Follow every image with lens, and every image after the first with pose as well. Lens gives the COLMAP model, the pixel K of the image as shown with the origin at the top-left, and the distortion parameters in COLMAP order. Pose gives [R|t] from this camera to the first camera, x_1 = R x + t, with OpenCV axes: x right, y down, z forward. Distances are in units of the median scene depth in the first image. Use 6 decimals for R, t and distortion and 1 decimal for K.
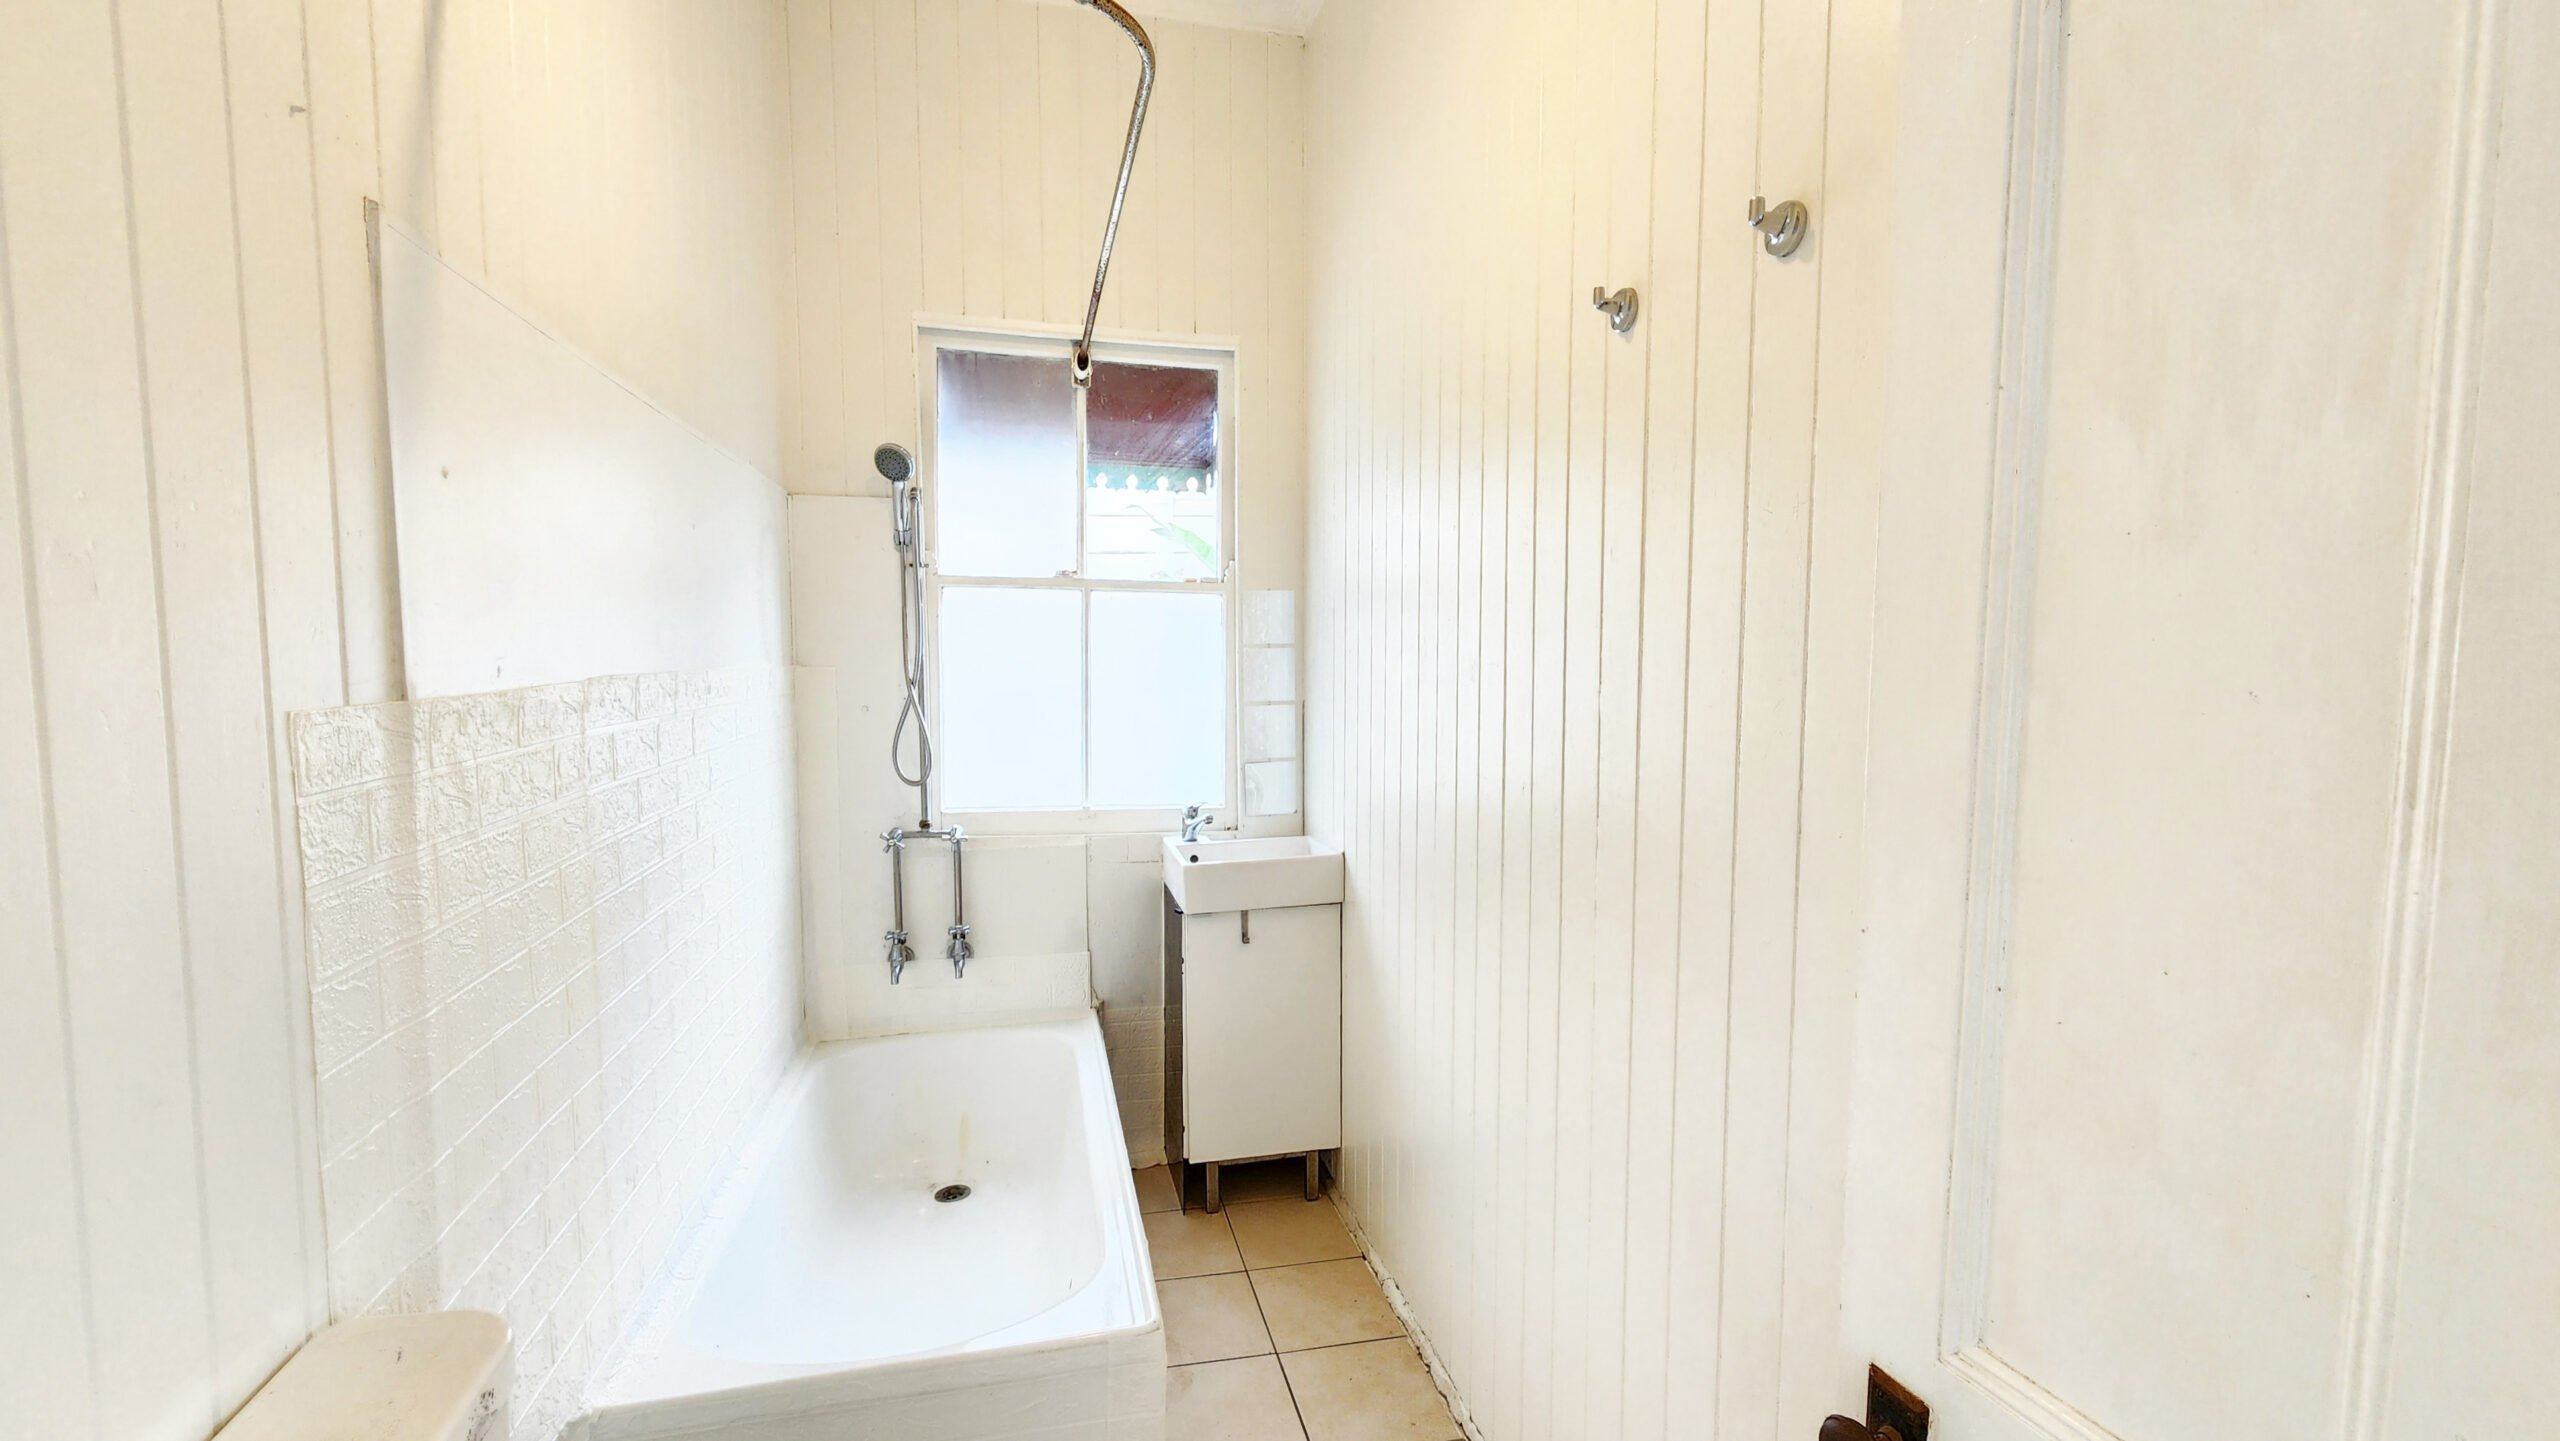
lens RADIAL K [[1087.9, 0, 1280.0], [0, 1087.9, 720.5], [0, 0, 1]] dist [0.000123, 0.000034]
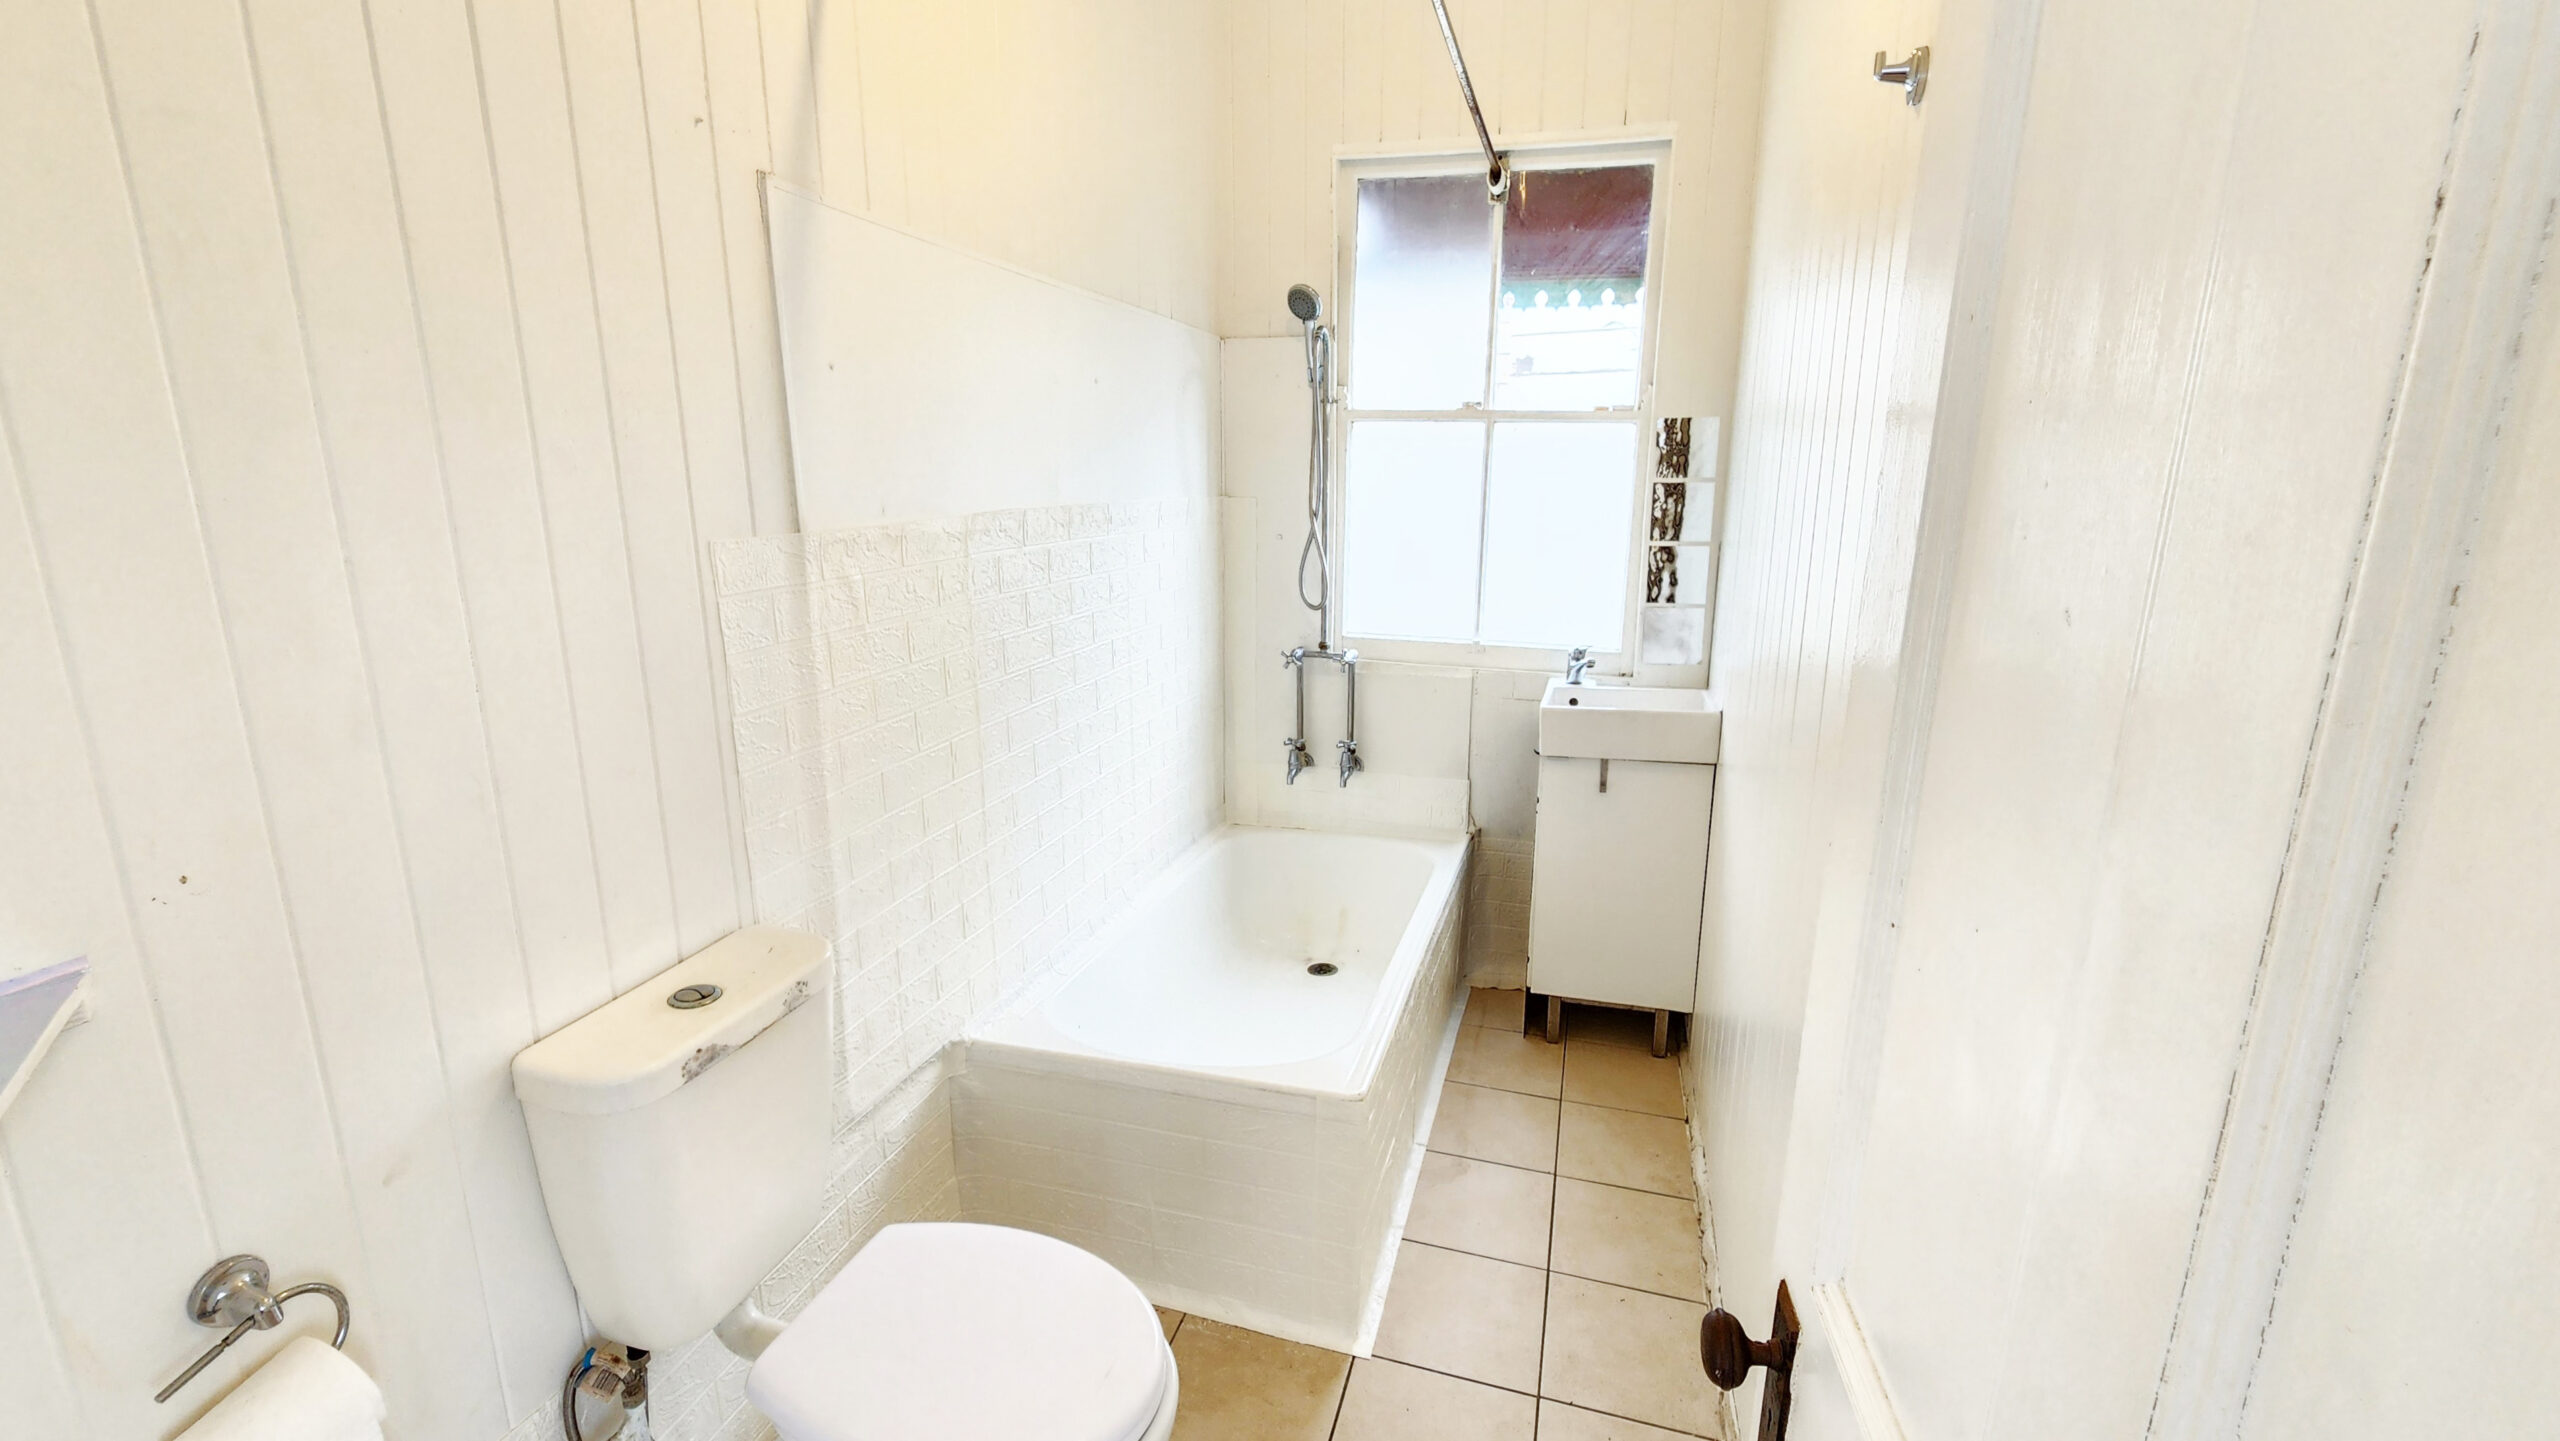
lens RADIAL K [[1115.5, 0, 1269.8], [0, 1115.5, 723.8], [0, 0, 1]] dist [-0.001925, -0.000340]
pose [[0.869188, 0.110443, -0.481991, 0.177486], [-0.032496, 0.985389, 0.167190, -0.013282], [0.493414, -0.129657, 0.860077, -0.002253]]
